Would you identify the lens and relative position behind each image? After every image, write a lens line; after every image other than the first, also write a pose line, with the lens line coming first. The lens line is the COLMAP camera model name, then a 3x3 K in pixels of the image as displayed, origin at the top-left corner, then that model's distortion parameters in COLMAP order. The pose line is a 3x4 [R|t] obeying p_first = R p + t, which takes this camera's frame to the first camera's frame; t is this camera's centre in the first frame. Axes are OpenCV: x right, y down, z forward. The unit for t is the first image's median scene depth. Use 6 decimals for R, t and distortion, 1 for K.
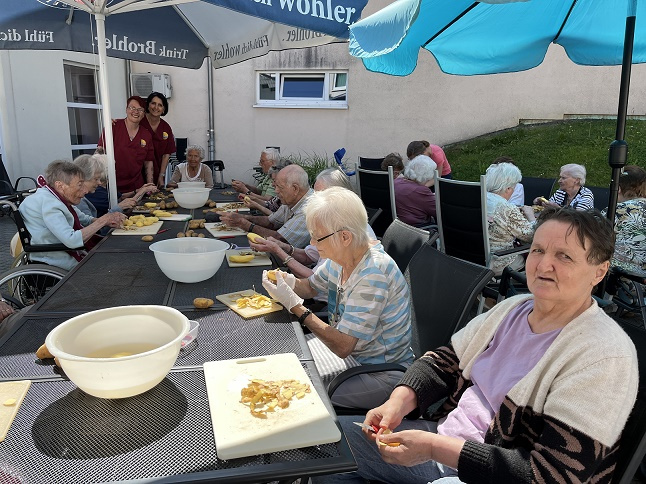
lens RADIAL K [[486.6, 0, 321.7], [0, 486.6, 245.6], [0, 0, 1]] dist [0.079015, -0.077346]
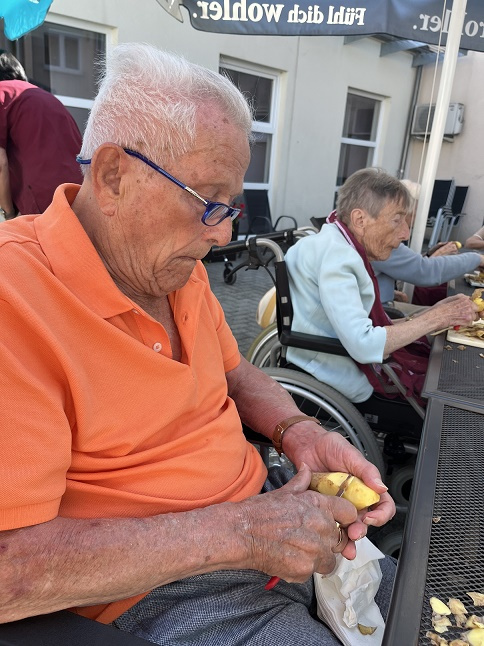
lens RADIAL K [[486.6, 0, 247.6], [0, 486.6, 325.9], [0, 0, 1]] dist [0.079015, -0.077346]
pose [[0.818811, 0.211283, -0.533768, -0.171889], [-0.187836, 0.977231, 0.098676, -0.023269], [0.542463, 0.019464, 0.839854, 0.273858]]
